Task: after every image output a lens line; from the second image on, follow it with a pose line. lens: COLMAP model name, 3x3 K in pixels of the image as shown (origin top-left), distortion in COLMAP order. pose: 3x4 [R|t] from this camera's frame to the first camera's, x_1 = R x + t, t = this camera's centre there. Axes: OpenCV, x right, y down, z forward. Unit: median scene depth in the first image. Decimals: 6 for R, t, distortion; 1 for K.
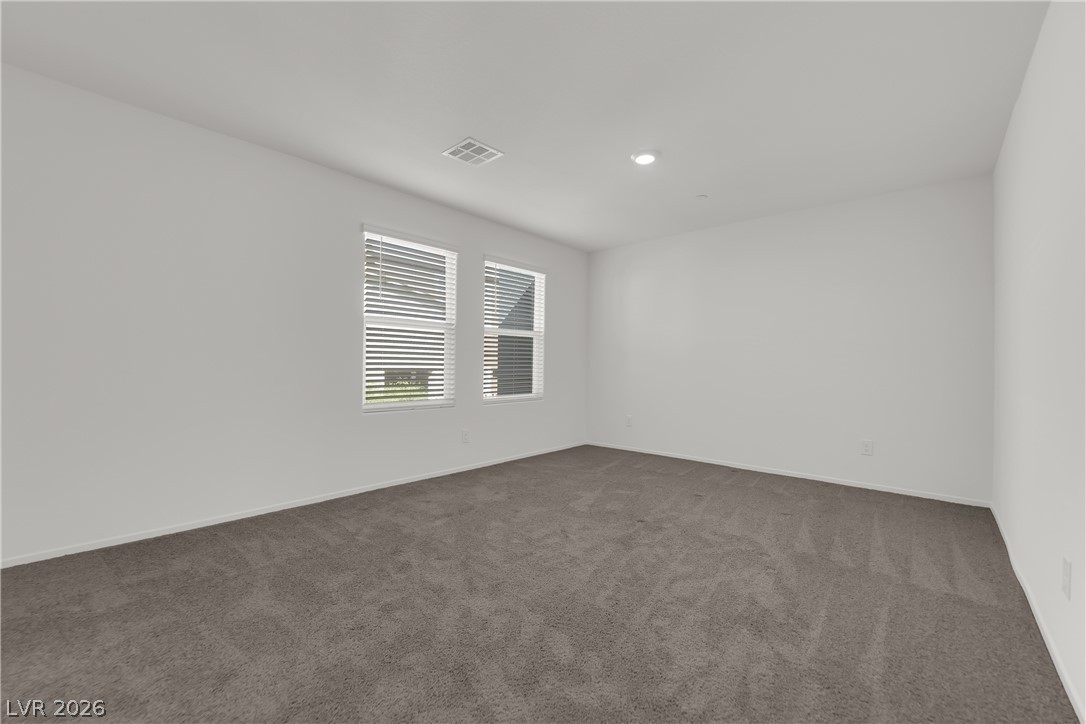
lens RADIAL K [[440.4, 0, 537.7], [0, 440.4, 360.6], [0, 0, 1]] dist [-0.002281, -0.000279]
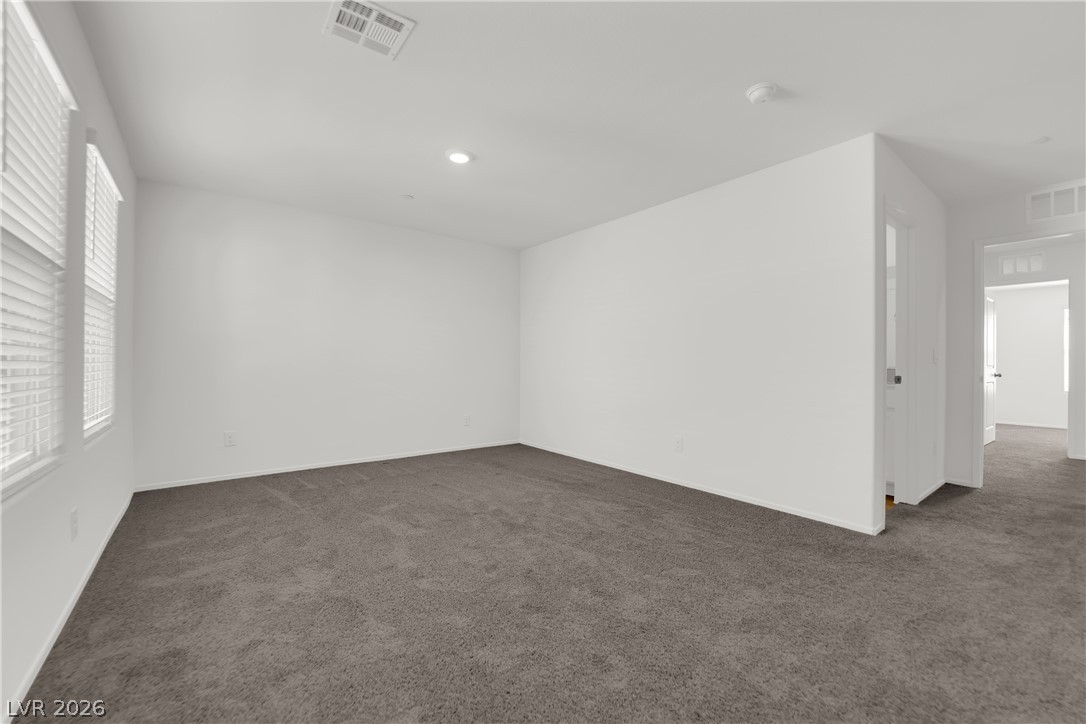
lens RADIAL K [[440.4, 0, 537.7], [0, 440.4, 360.6], [0, 0, 1]] dist [-0.002281, -0.000279]
pose [[0.181826, -0.000176, 0.983331, -0.747750], [-0.007188, 0.999973, 0.001508, 0.004213], [-0.983304, -0.007342, 0.181820, 0.672350]]
